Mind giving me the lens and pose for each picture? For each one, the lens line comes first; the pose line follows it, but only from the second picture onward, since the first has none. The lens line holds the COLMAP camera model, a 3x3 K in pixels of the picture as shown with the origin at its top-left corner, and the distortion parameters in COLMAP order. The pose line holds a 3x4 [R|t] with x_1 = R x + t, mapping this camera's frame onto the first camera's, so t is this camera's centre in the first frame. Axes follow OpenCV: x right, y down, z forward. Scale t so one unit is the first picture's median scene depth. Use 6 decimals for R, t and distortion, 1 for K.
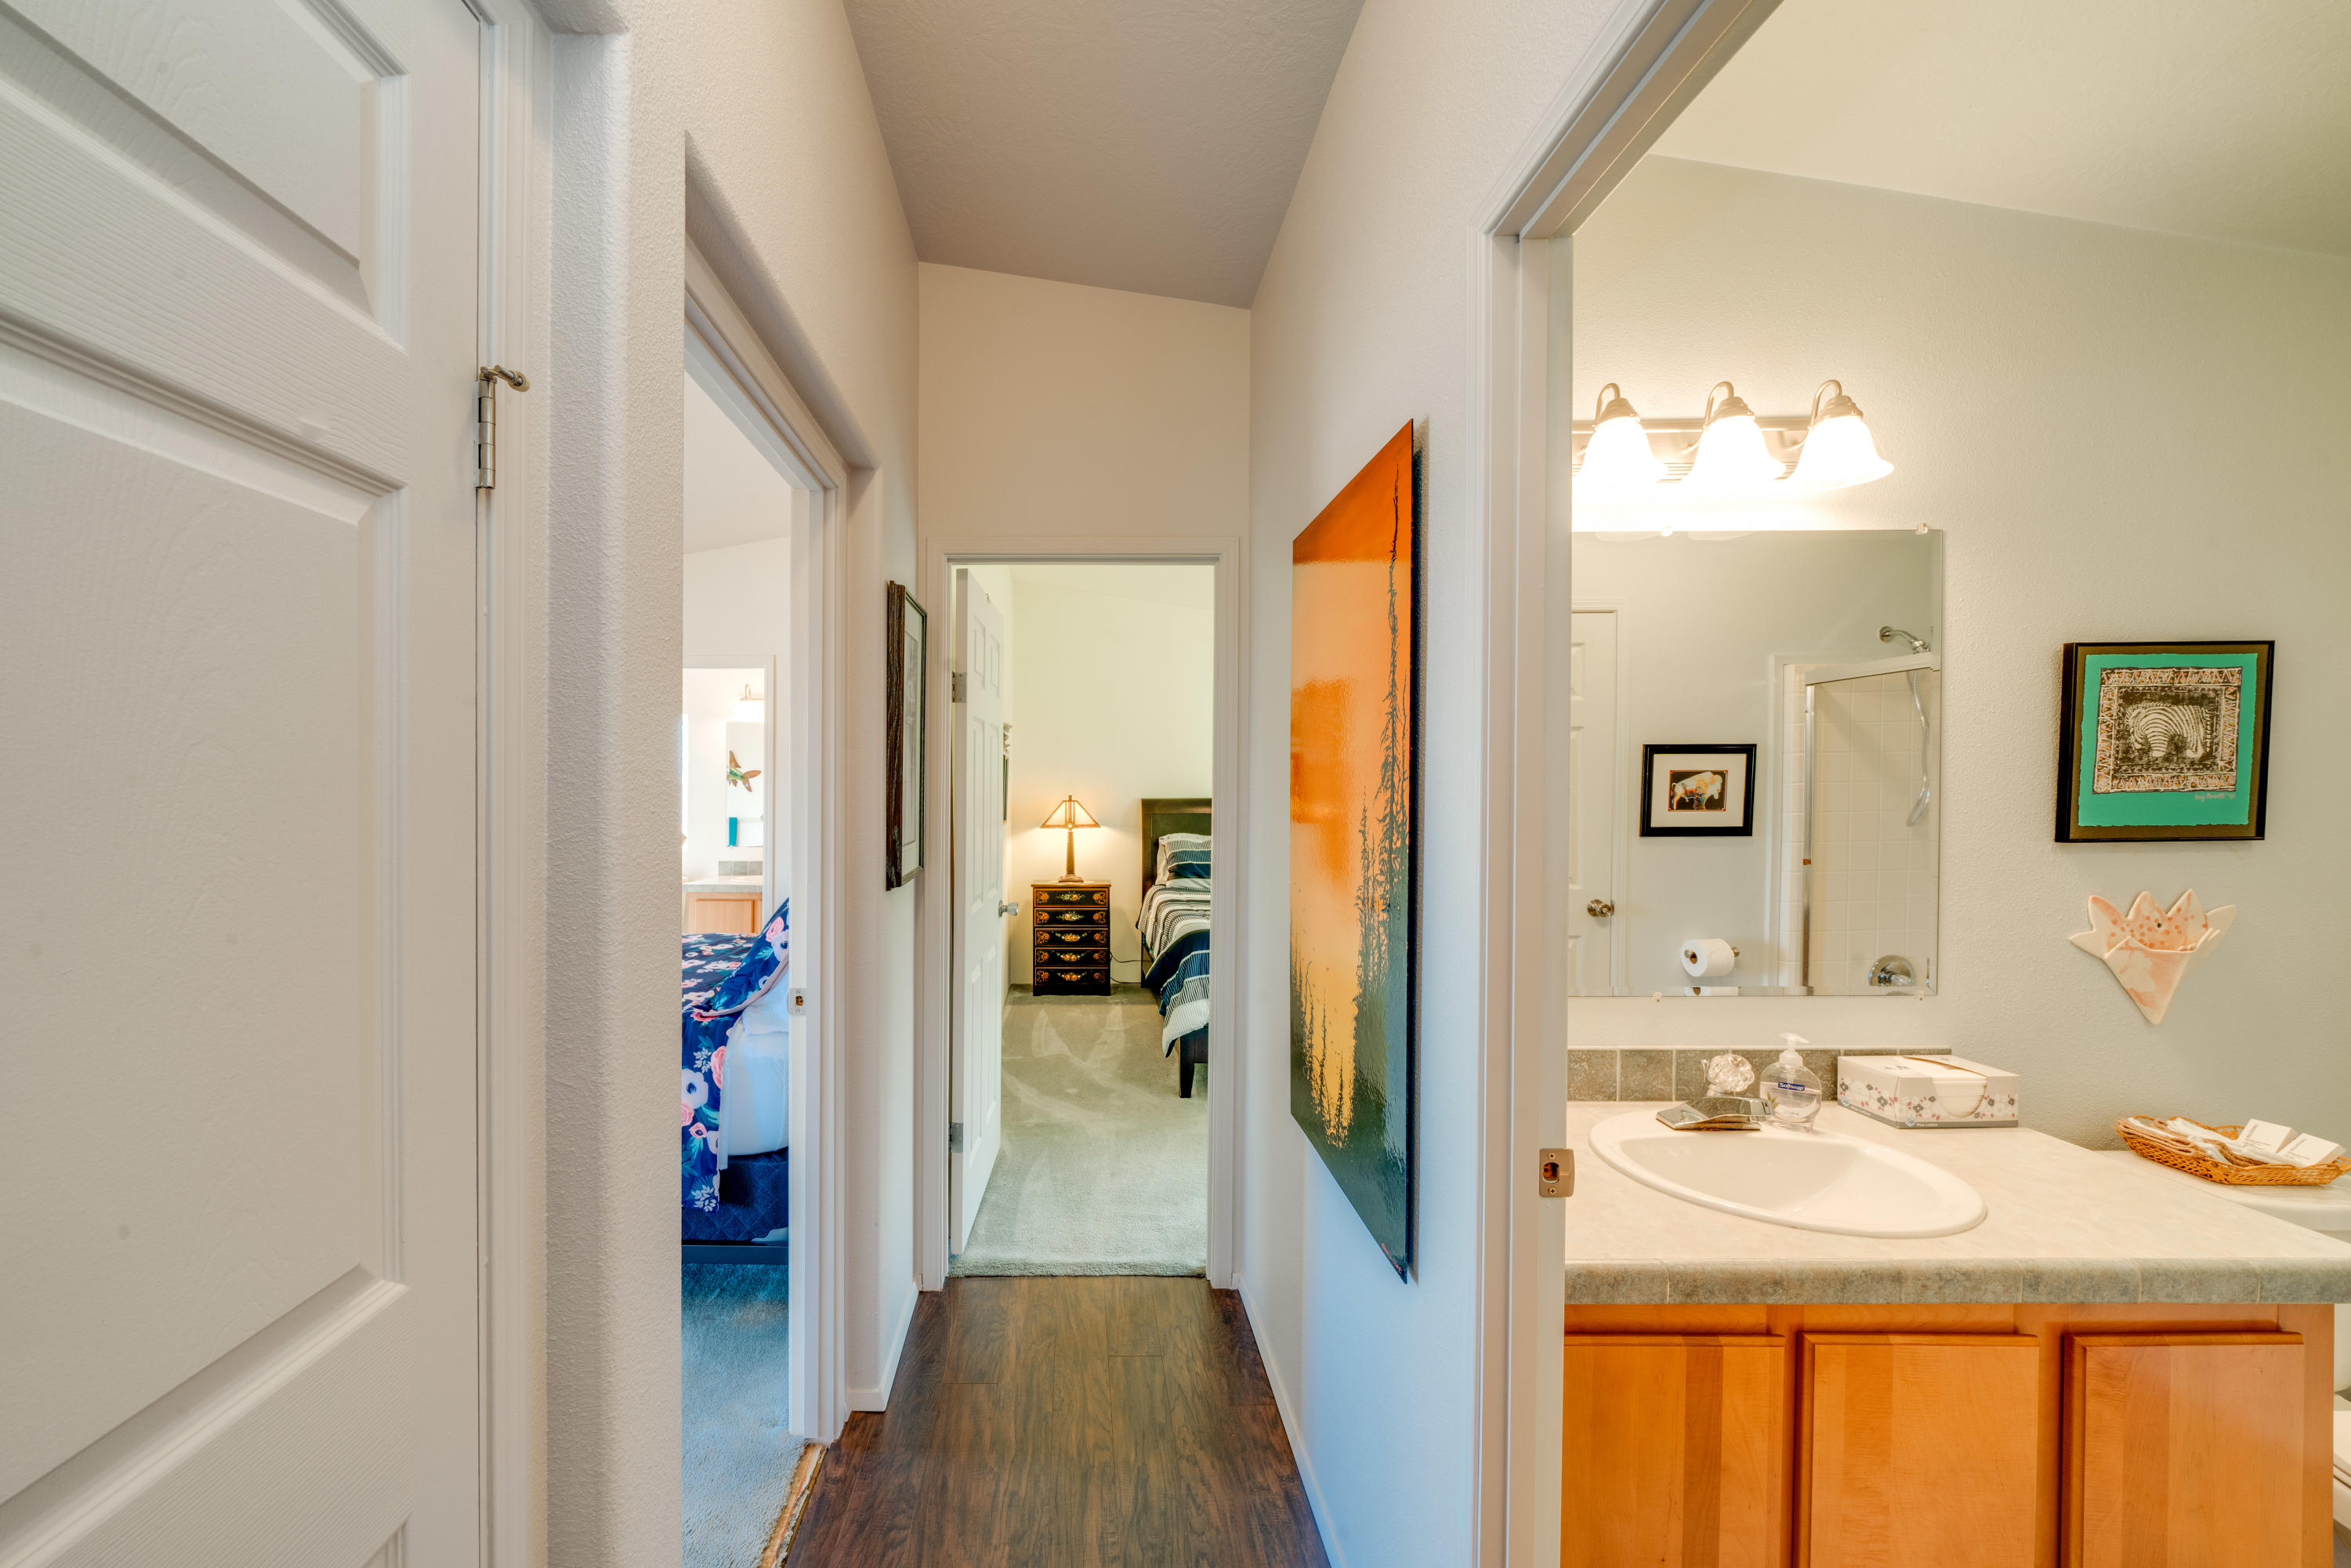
lens RADIAL K [[825.4, 0, 1074.6], [0, 825.4, 796.3], [0, 0, 1]] dist [-0.016126, 0.002443]
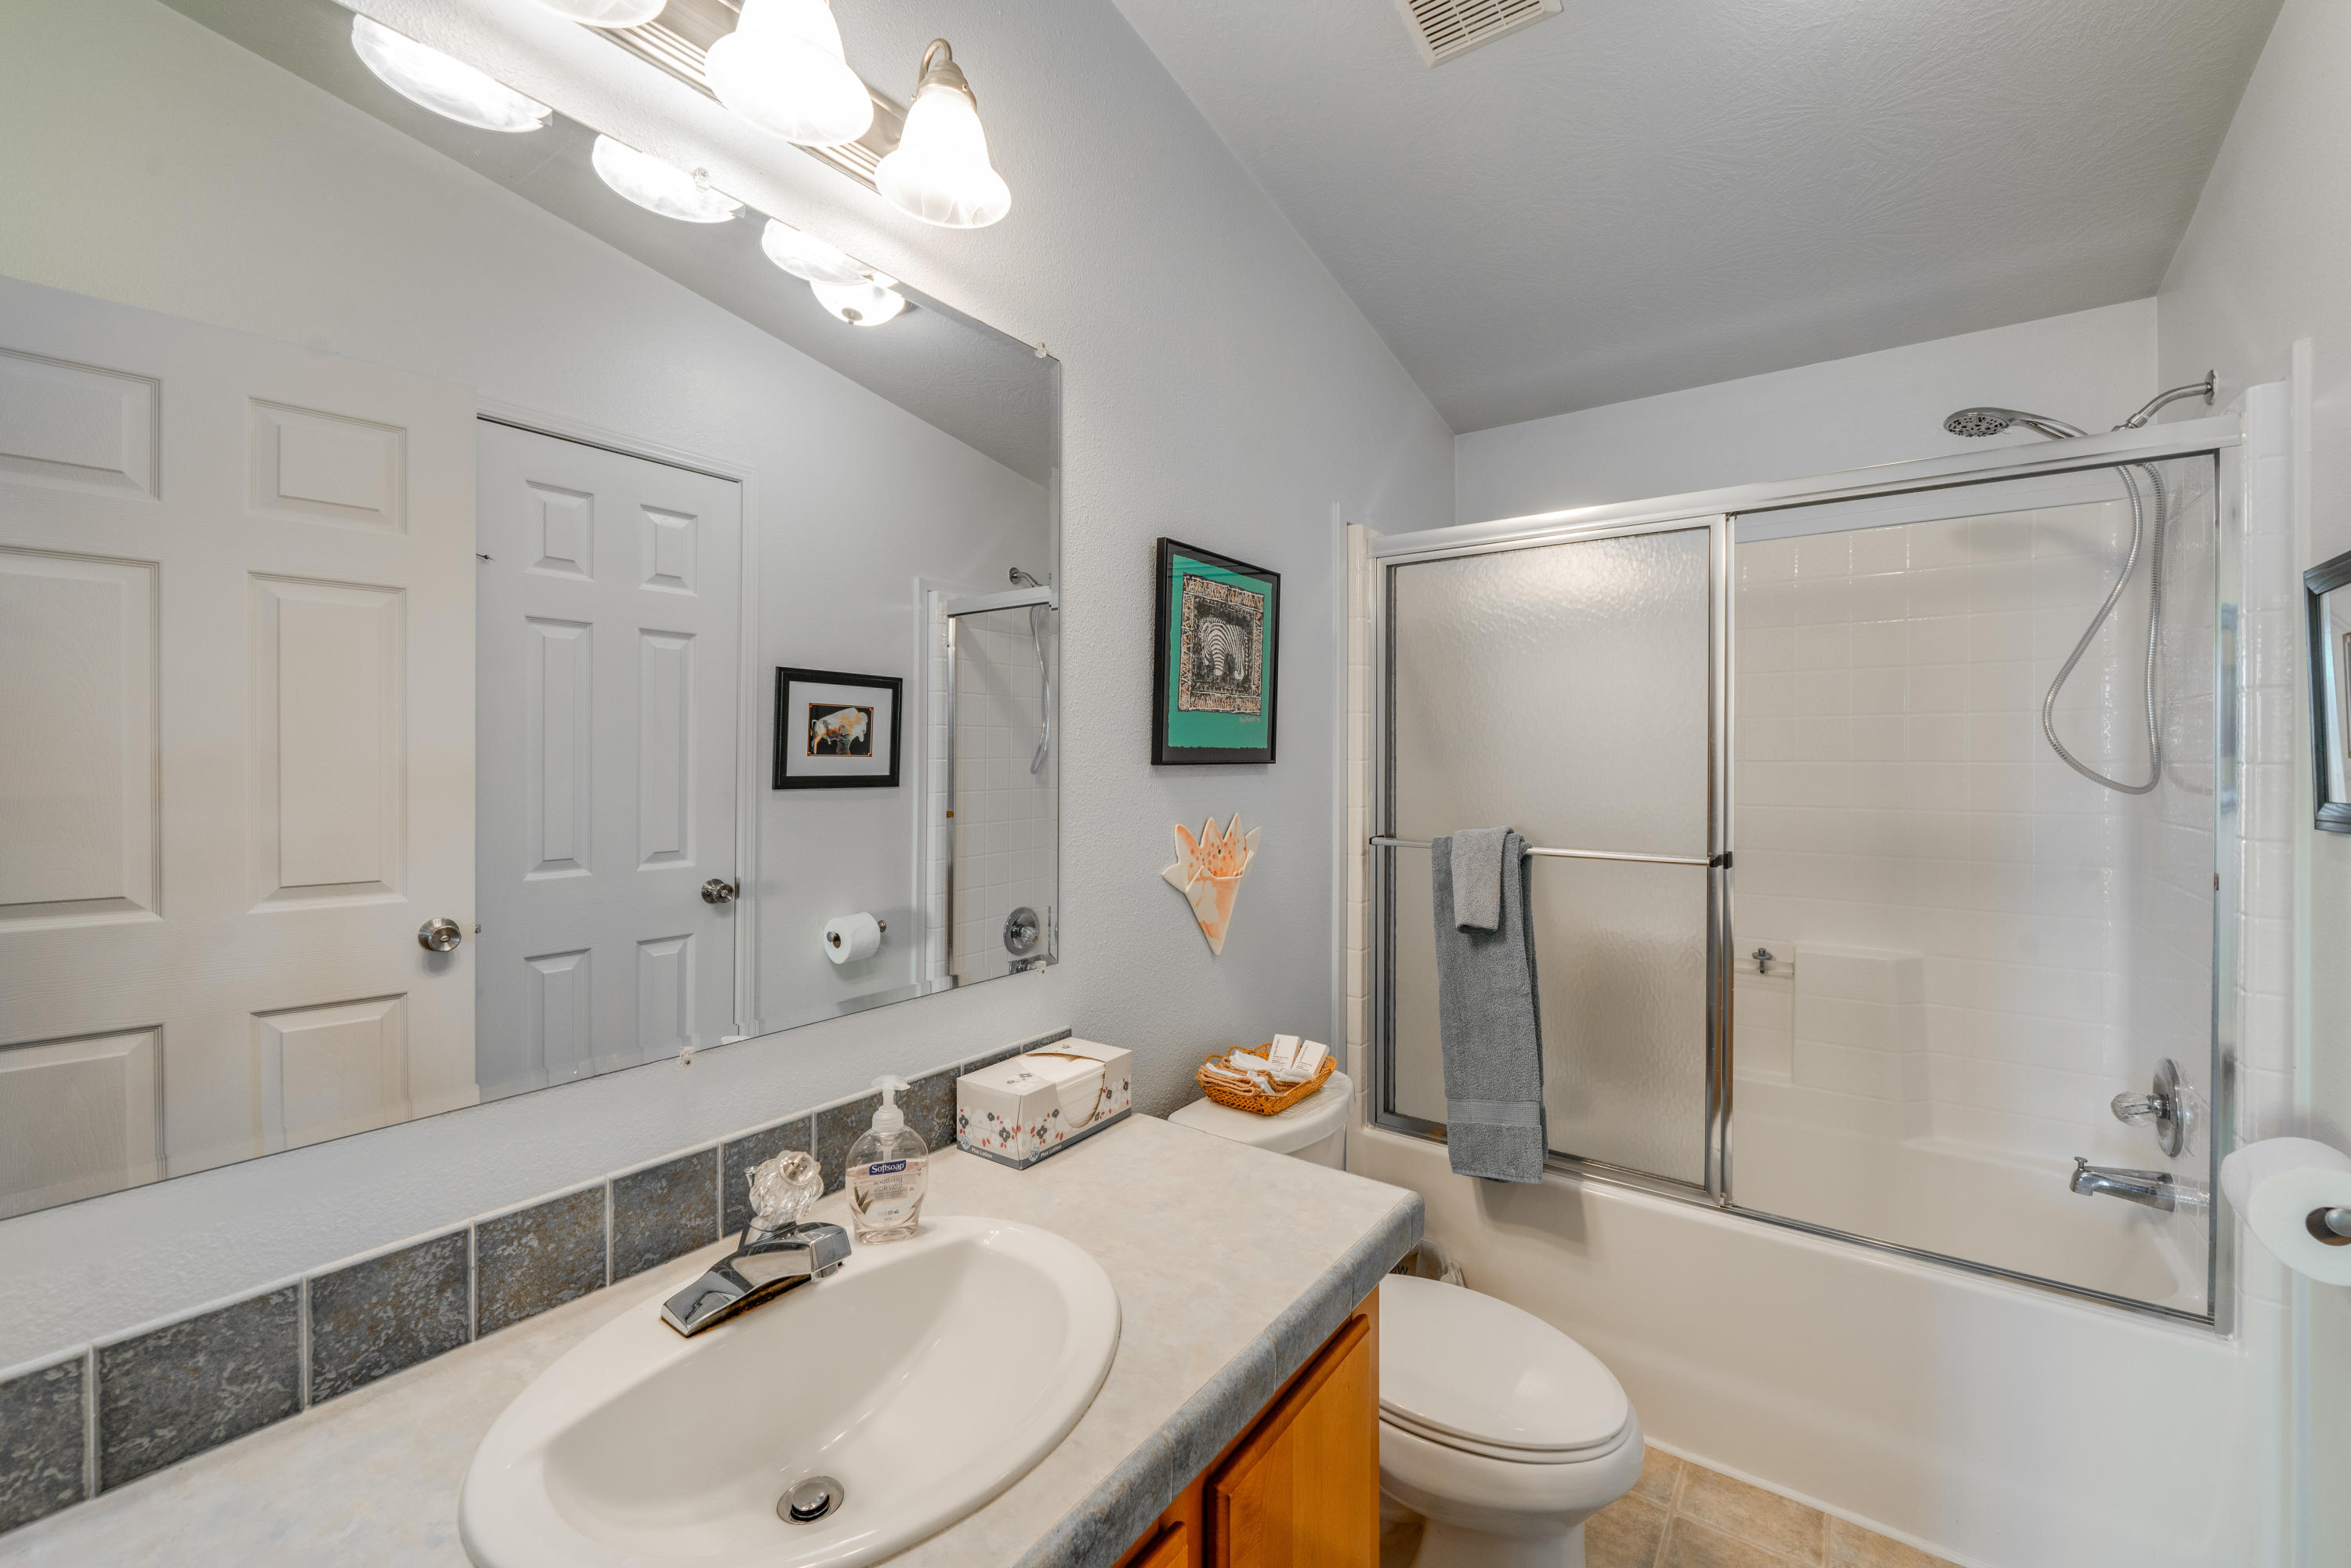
lens RADIAL K [[943.1, 0, 1175.5], [0, 943.1, 784.0], [0, 0, 1]] dist [-0.000172, -0.000030]
pose [[0.584580, -0.015710, 0.811184, 0.404573], [0.003084, 0.999848, 0.017141, 0.060057], [-0.811330, -0.007519, 0.584540, 0.388567]]
